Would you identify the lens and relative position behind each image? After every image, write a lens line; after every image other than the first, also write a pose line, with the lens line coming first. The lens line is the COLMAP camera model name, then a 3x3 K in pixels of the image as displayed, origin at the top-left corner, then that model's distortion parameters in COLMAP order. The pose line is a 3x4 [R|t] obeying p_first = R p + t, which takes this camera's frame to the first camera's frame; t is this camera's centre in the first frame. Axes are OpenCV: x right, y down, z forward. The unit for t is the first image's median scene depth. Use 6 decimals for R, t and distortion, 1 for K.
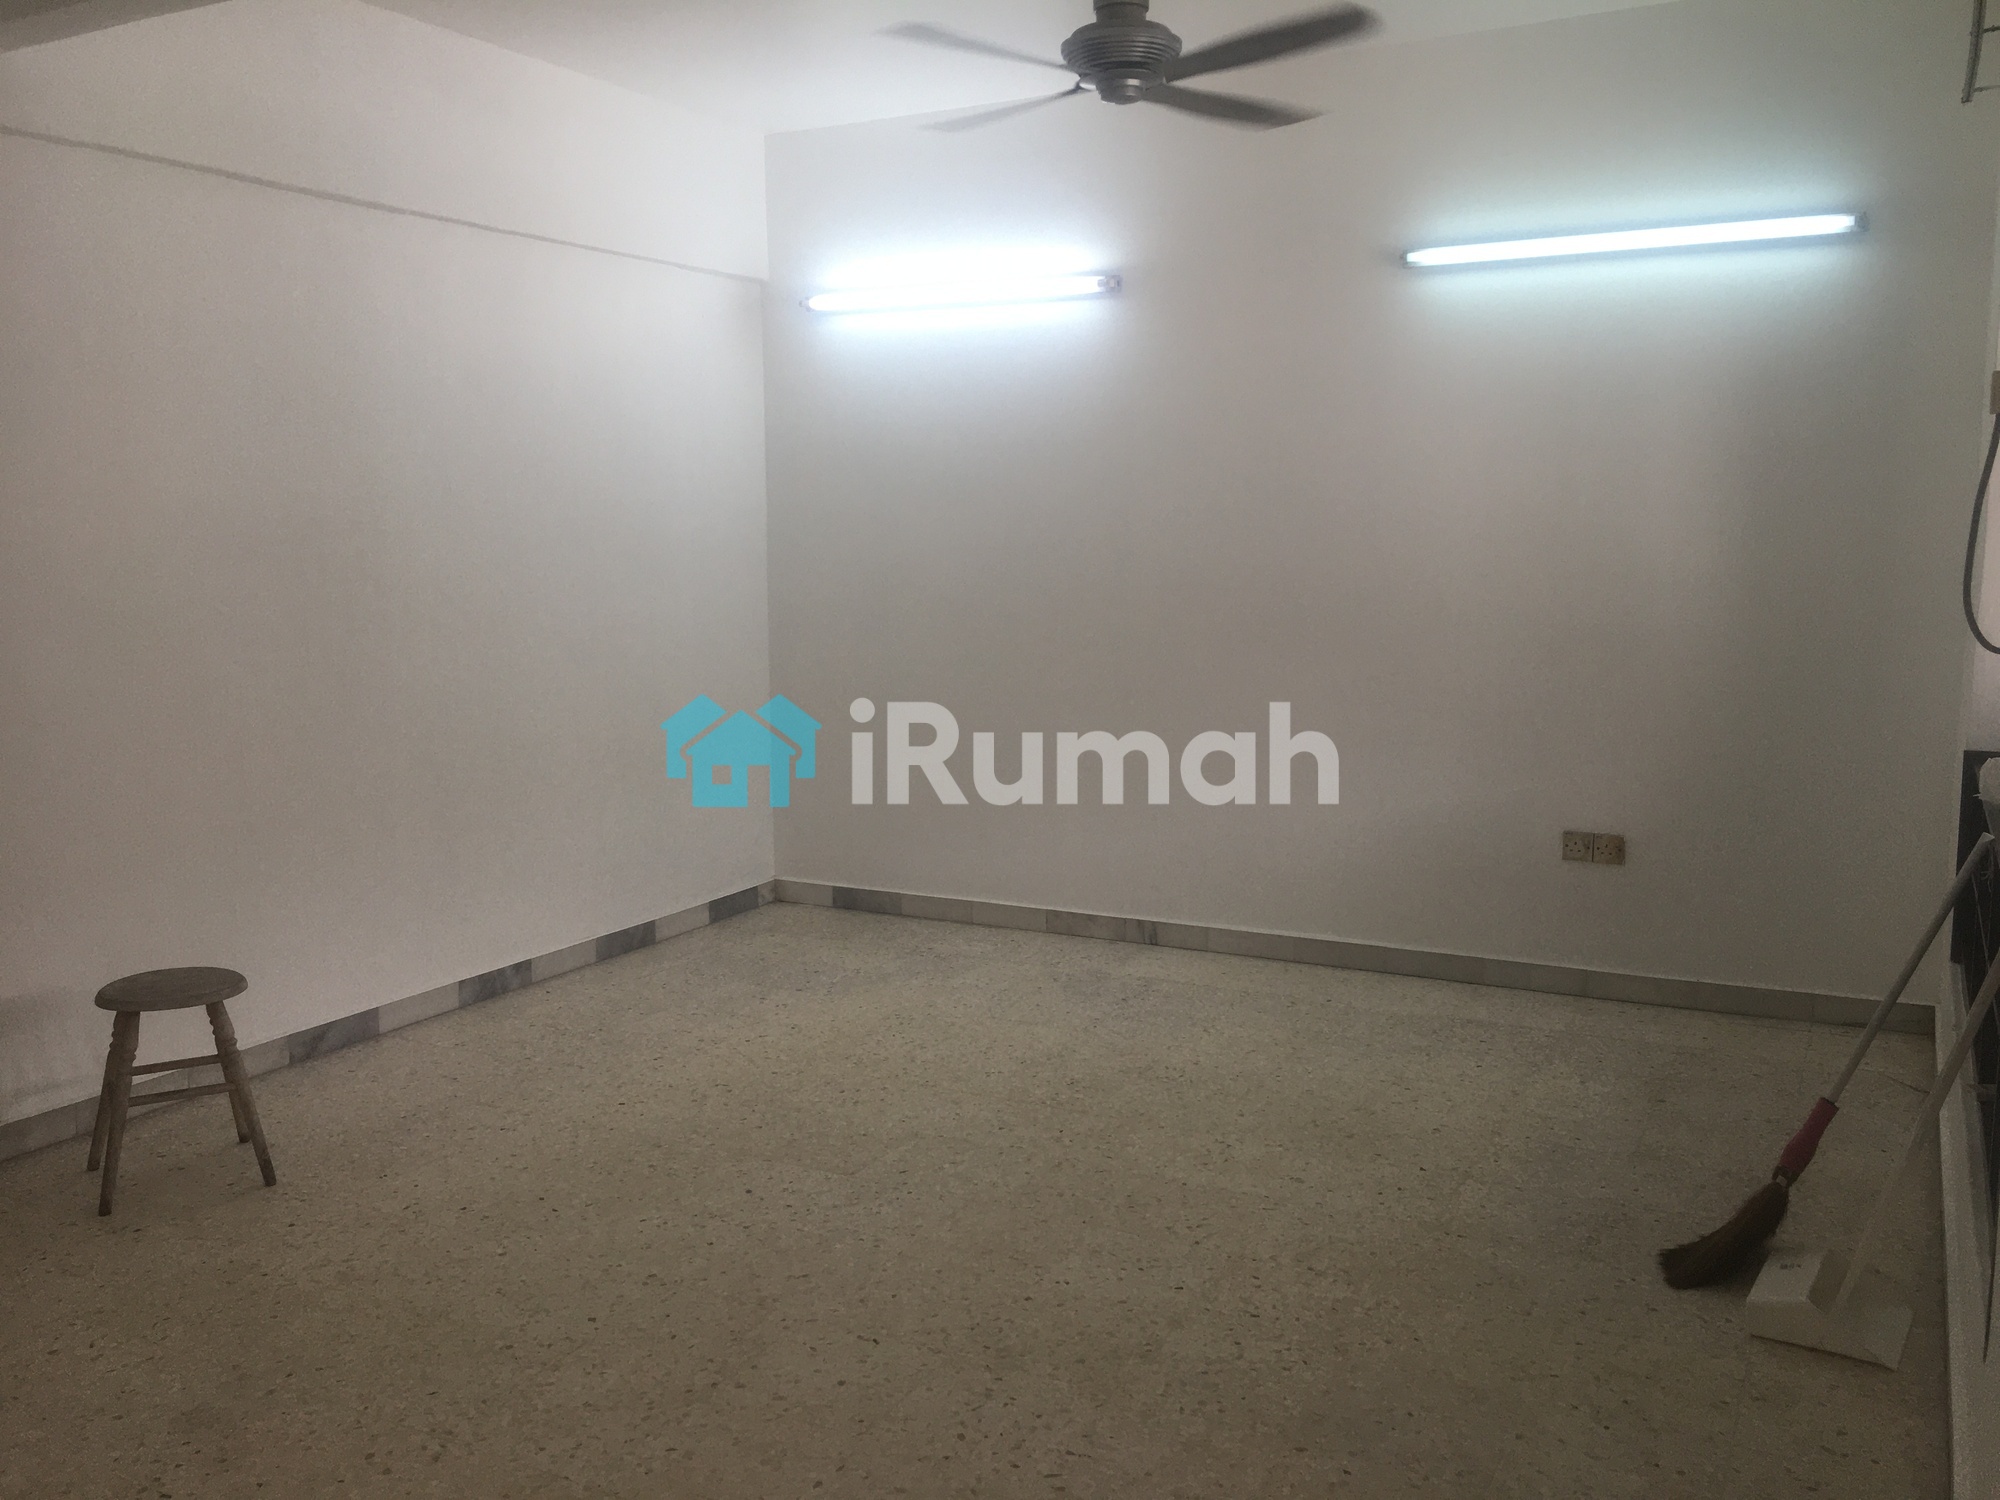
lens RADIAL K [[1735.9, 0, 996.3], [0, 1735.9, 711.9], [0, 0, 1]] dist [0.093093, -0.116272]
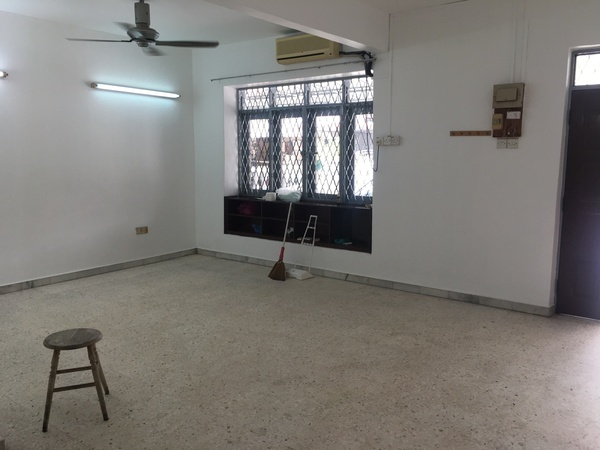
lens RADIAL K [[520.8, 0, 298.9], [0, 520.8, 213.6], [0, 0, 1]] dist [0.093093, -0.116272]
pose [[0.141776, -0.107756, 0.984016, -0.901919], [0.102228, 0.990336, 0.093719, -0.046702], [-0.984606, 0.087307, 0.151422, 0.429421]]
